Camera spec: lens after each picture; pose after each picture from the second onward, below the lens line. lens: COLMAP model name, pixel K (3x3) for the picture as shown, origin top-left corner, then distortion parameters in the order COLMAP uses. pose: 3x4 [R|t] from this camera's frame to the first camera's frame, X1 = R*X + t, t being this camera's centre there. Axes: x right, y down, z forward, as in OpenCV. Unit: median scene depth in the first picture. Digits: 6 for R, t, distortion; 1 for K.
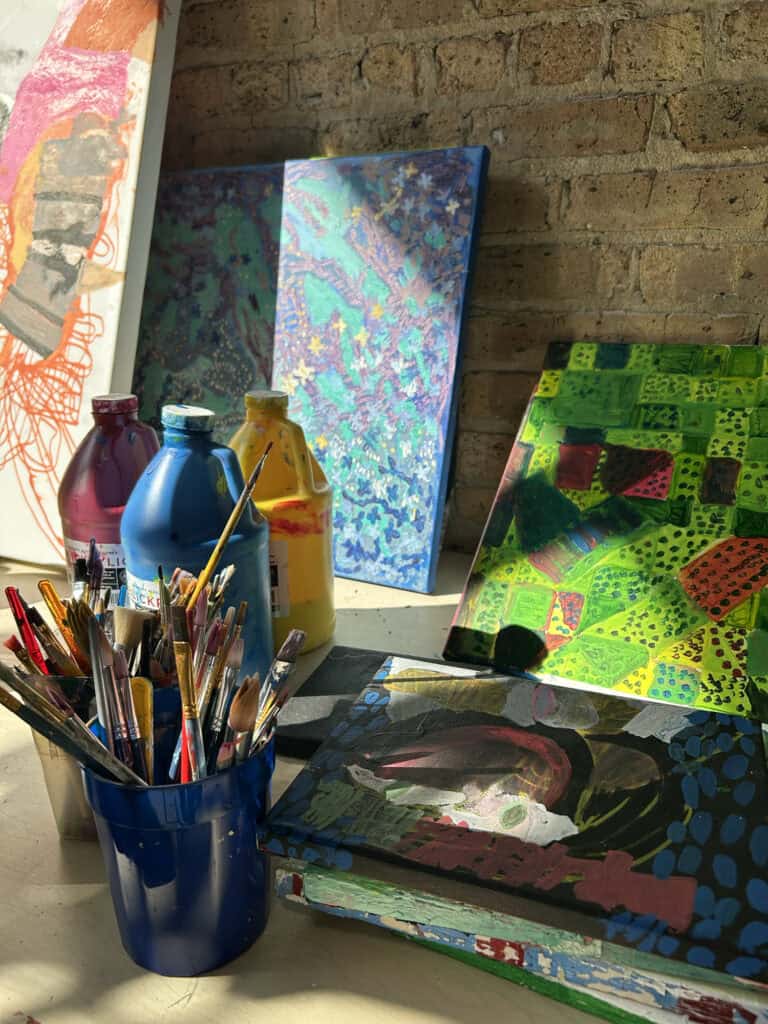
lens RADIAL K [[765.5, 0, 384.0], [0, 765.5, 514.4], [0, 0, 1]] dist [0.016559, -0.030638]
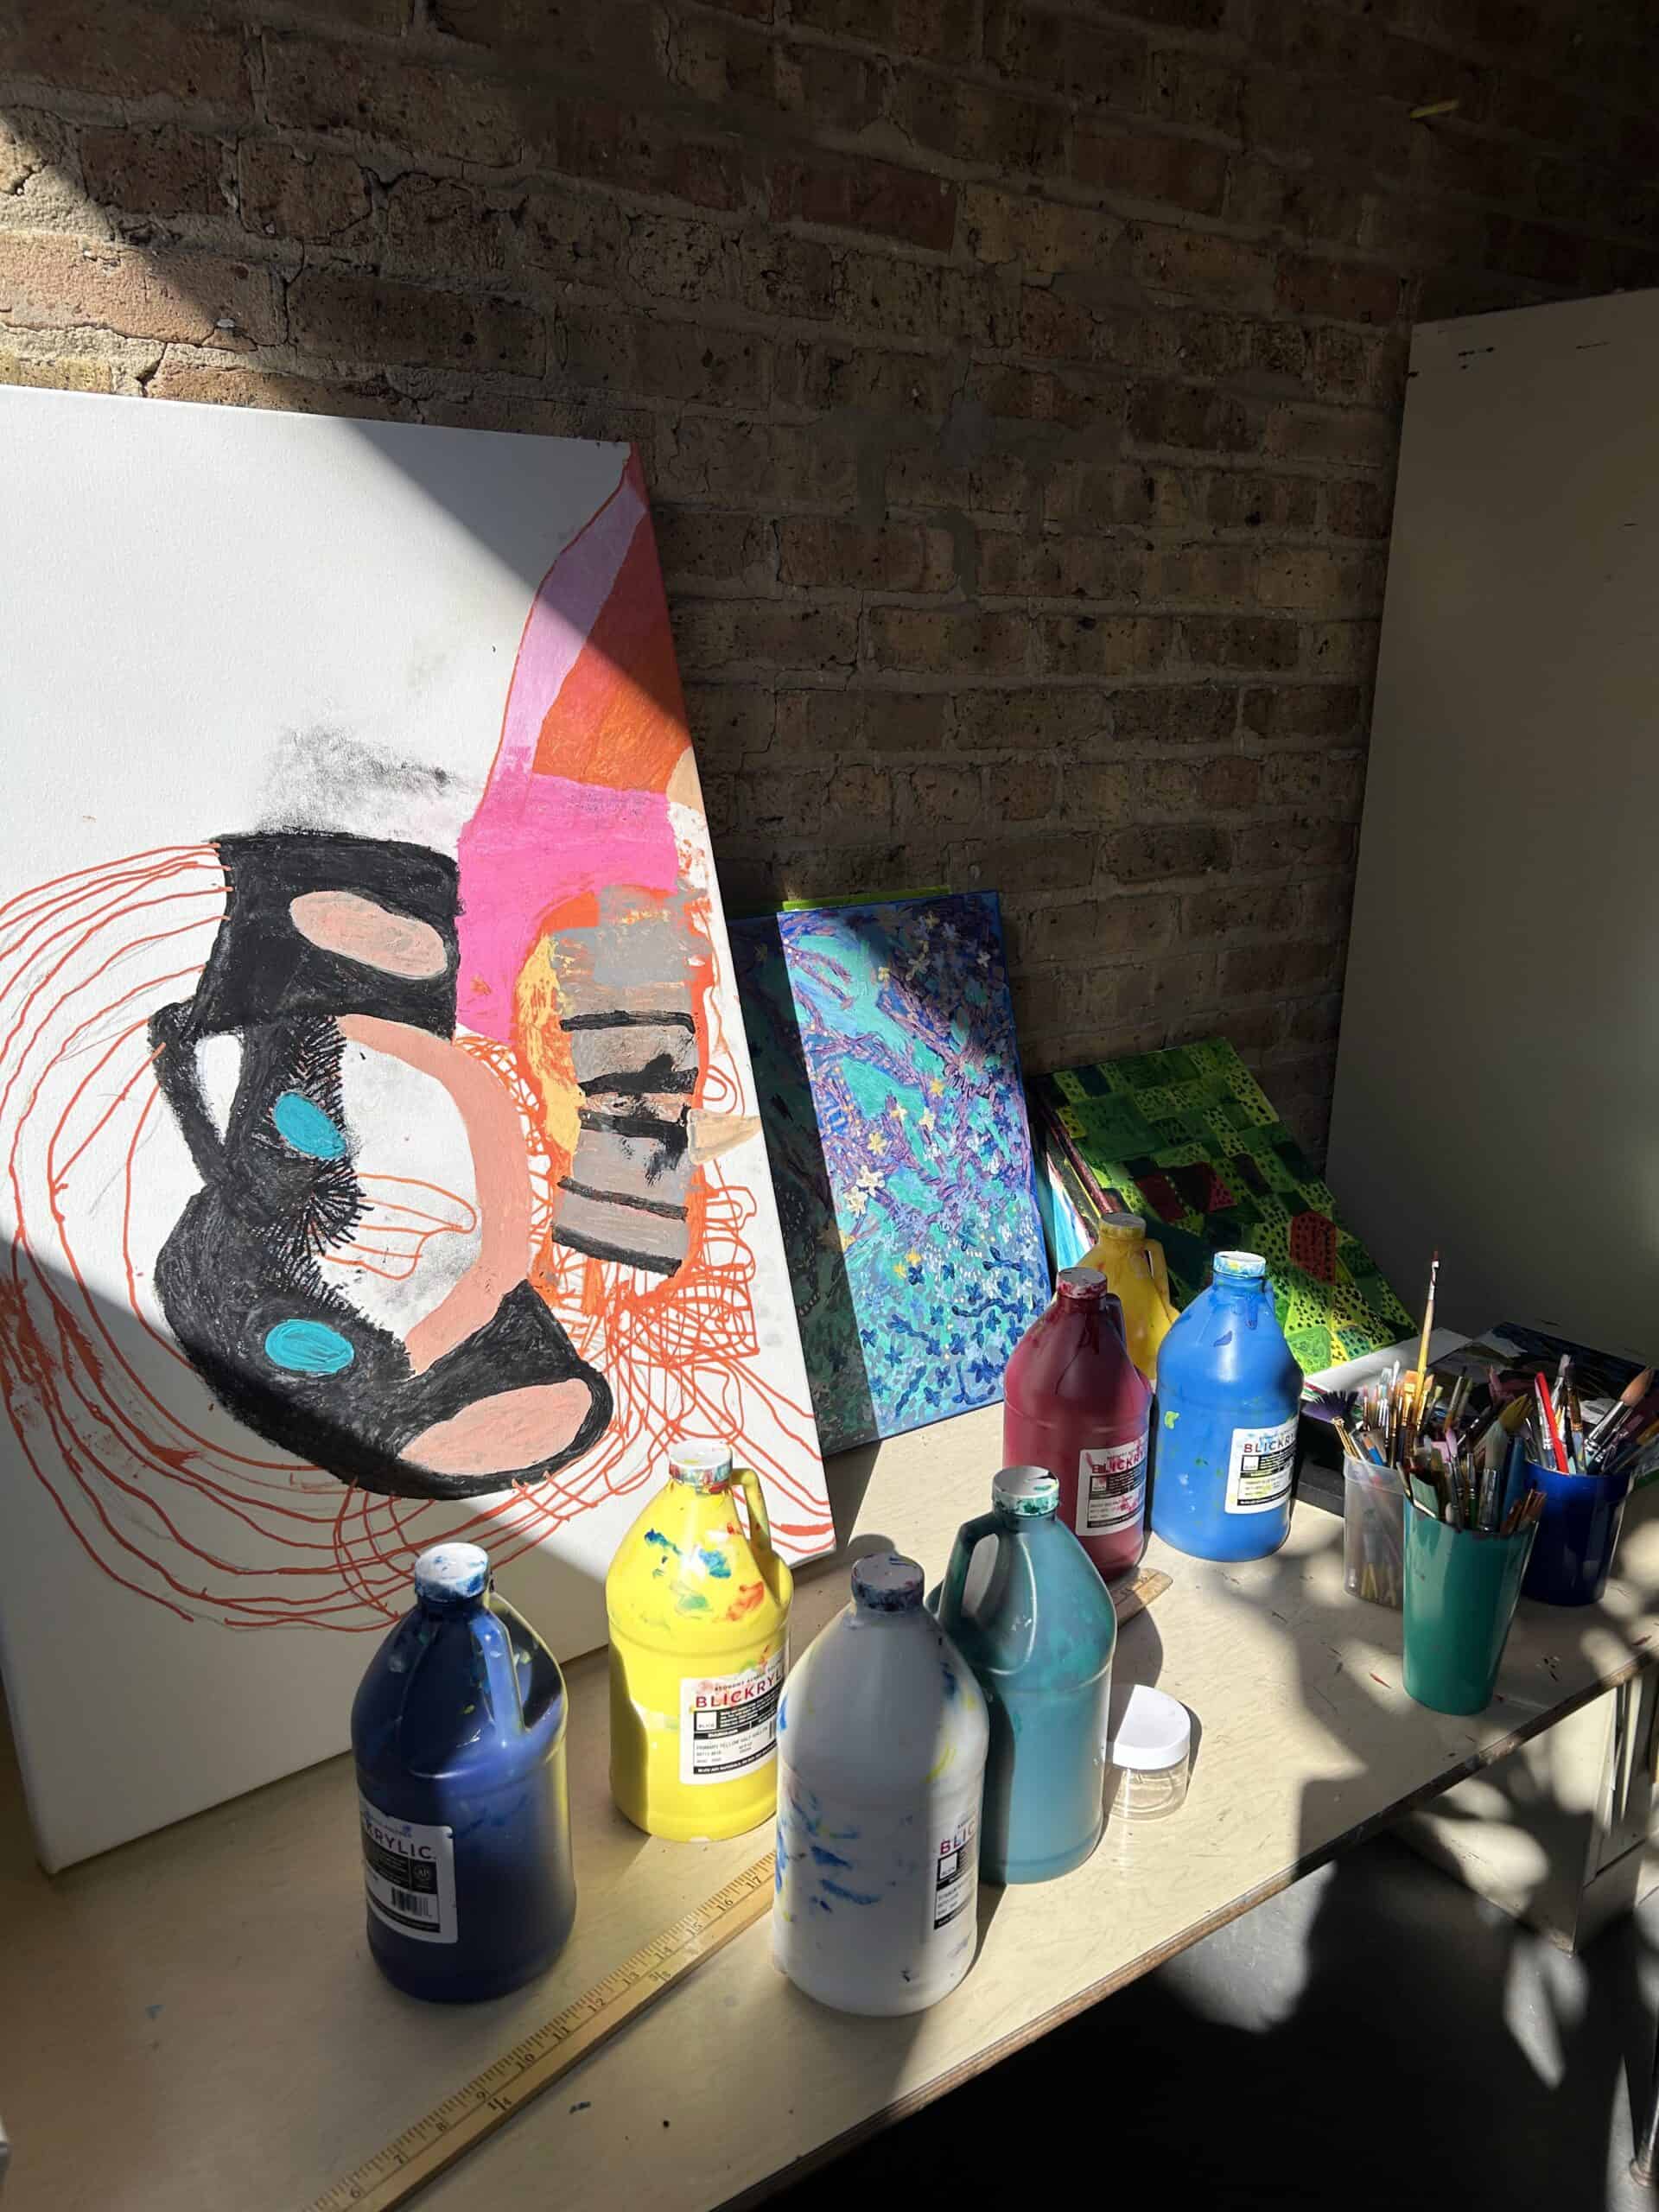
lens RADIAL K [[1673.3, 0, 828.1], [0, 1673.3, 1103.3], [0, 0, 1]] dist [0.185701, -0.000140]
pose [[0.458741, -0.241045, 0.855251, -1.593325], [0.246679, 0.959217, 0.138032, -0.518936], [-0.853643, 0.147651, 0.499493, 0.193559]]
